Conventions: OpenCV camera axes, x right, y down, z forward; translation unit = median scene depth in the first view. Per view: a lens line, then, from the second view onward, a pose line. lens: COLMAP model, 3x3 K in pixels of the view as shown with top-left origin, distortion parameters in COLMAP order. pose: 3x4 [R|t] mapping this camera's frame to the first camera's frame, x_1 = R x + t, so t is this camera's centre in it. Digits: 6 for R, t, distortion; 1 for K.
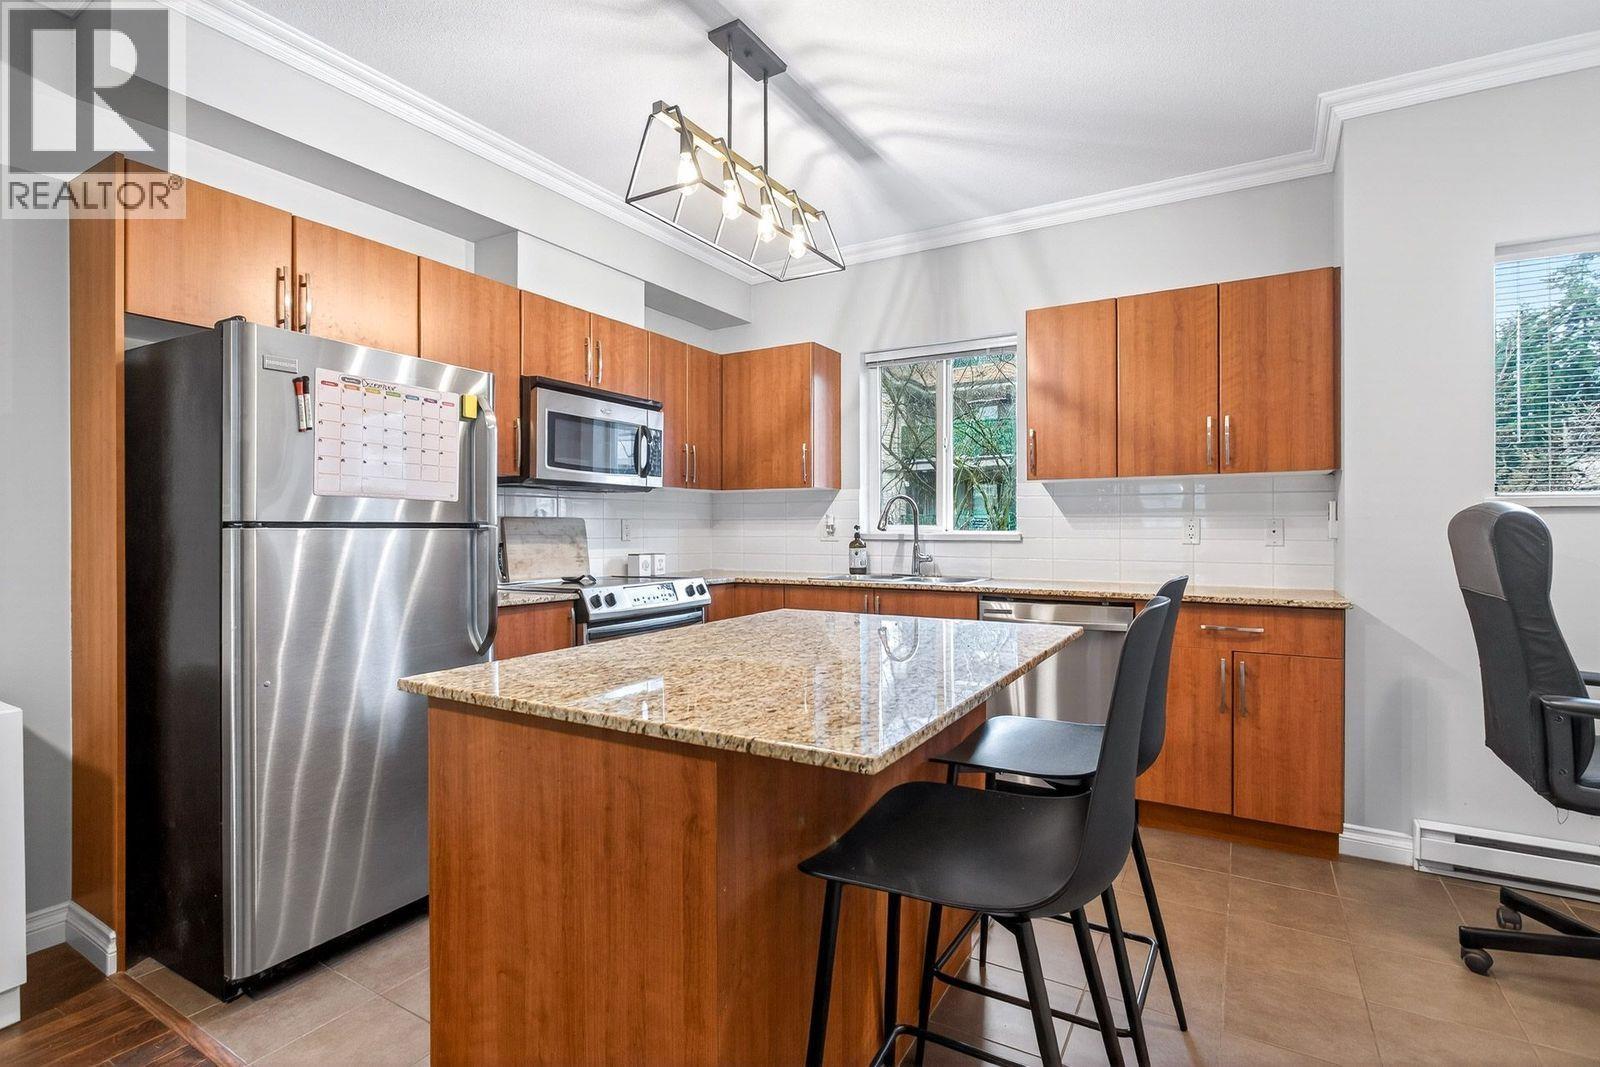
lens RADIAL K [[764.9, 0, 801.1], [0, 764.9, 524.1], [0, 0, 1]] dist [-0.003325, 0.000436]
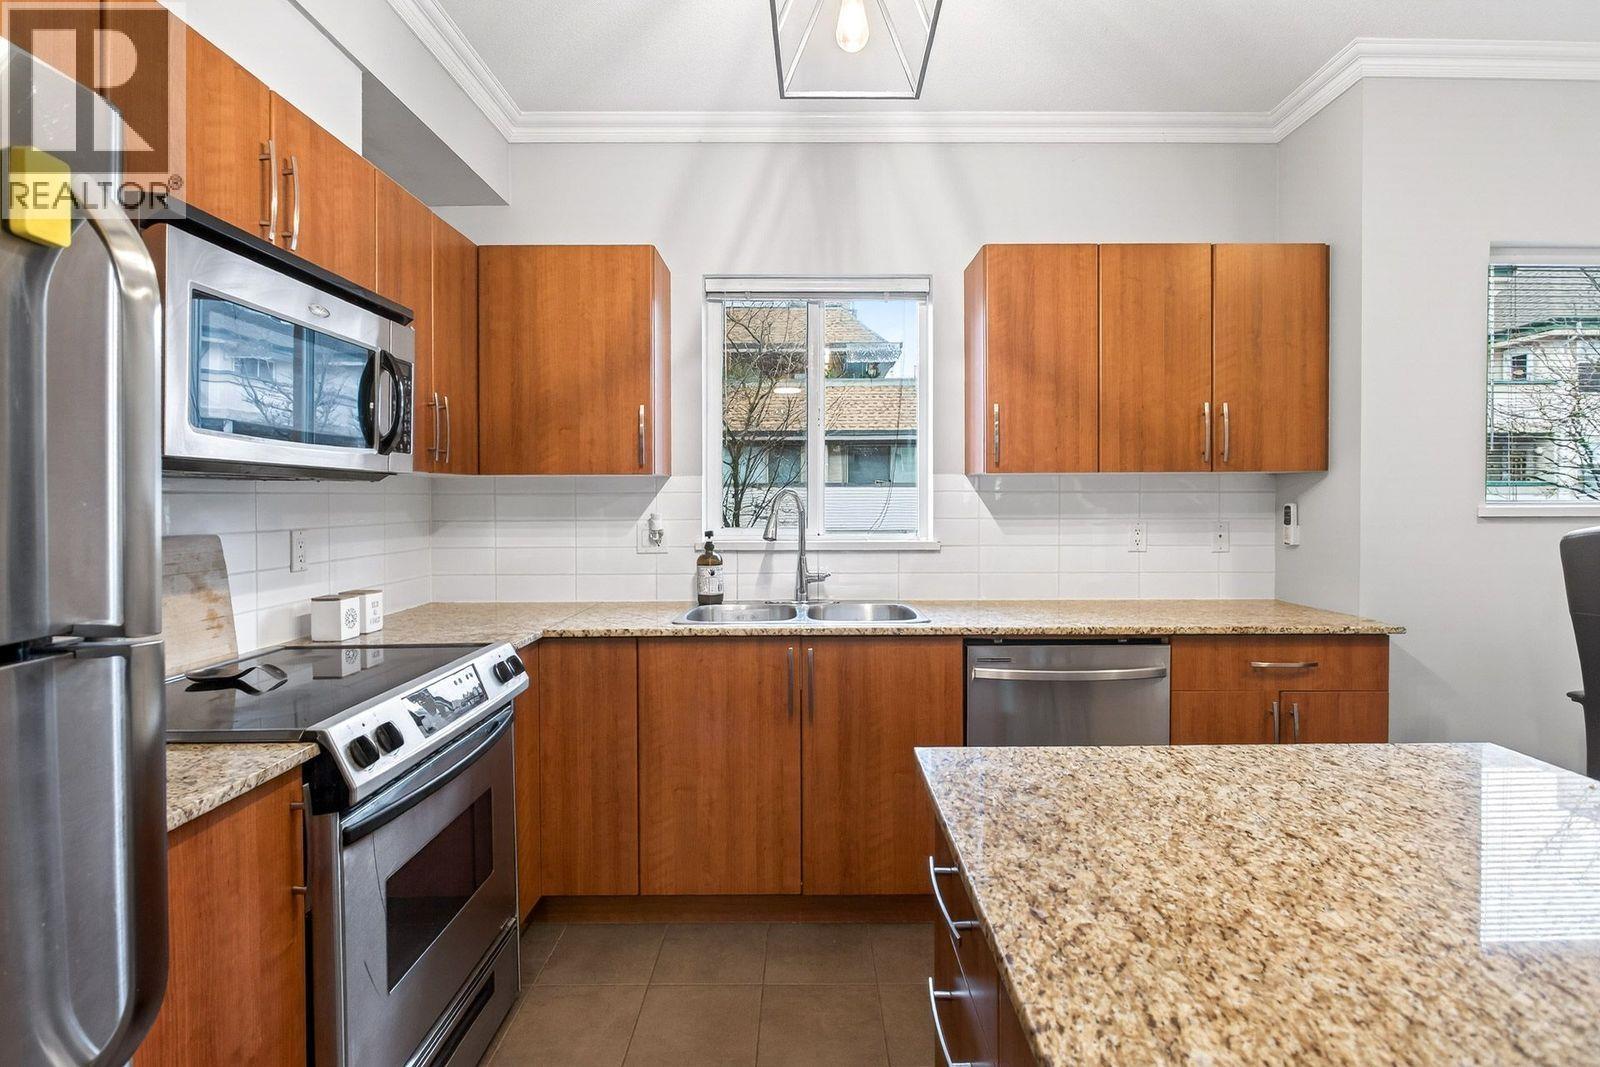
lens RADIAL K [[771.3, 0, 808.6], [0, 771.3, 508.5], [0, 0, 1]] dist [-0.004601, -0.000334]
pose [[0.858988, -0.008319, 0.511928, -0.257174], [0.000520, 0.999882, 0.015375, -0.037303], [-0.511996, -0.012941, 0.858890, 0.481992]]
